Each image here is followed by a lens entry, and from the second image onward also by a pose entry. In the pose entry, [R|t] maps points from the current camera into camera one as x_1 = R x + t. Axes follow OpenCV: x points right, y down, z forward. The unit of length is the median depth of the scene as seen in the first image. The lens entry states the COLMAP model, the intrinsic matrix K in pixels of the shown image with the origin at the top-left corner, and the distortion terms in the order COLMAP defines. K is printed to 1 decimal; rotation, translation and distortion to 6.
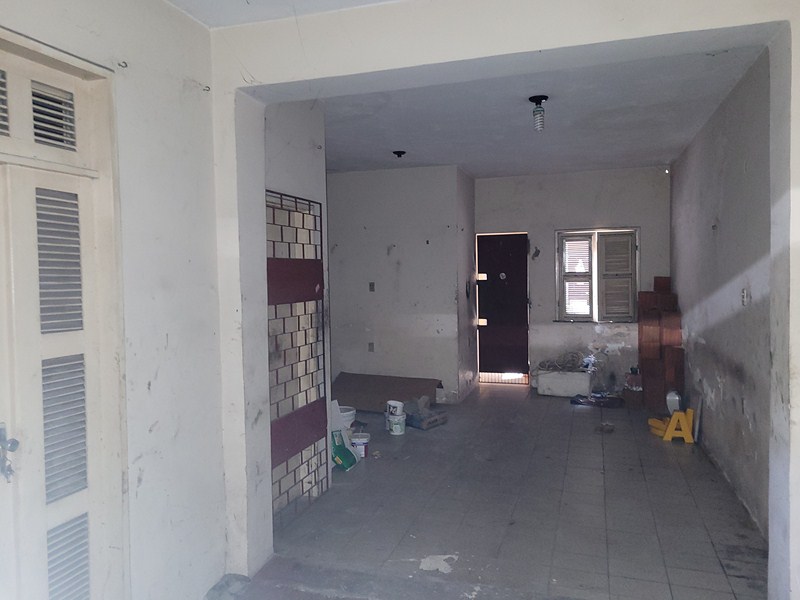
lens RADIAL K [[599.2, 0, 401.3], [0, 599.2, 302.5], [0, 0, 1]] dist [0.041461, -0.030257]
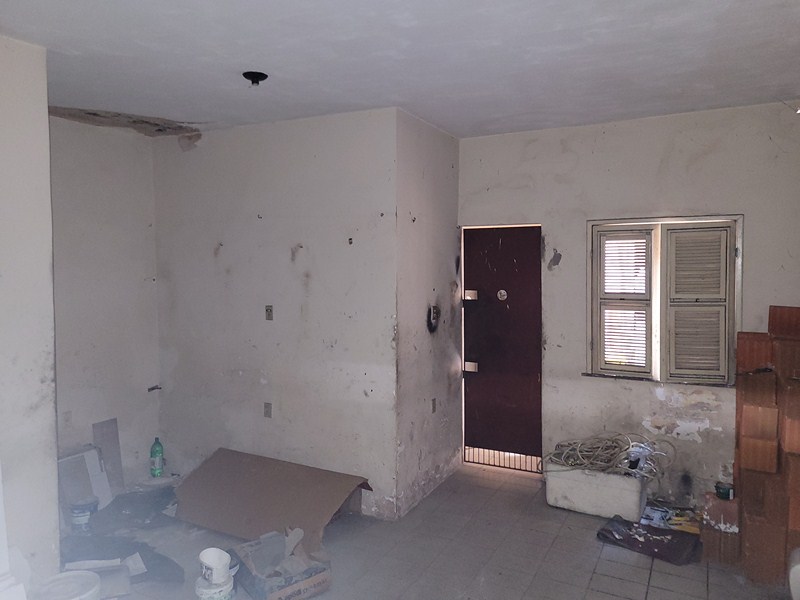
lens RADIAL K [[599.2, 0, 397.5], [0, 599.2, 294.1], [0, 0, 1]] dist [0.041461, -0.030257]
pose [[0.986477, 0.019600, -0.162721, 0.173278], [-0.019199, 0.999808, 0.004035, -0.048078], [0.162769, -0.000857, 0.986664, 0.397386]]
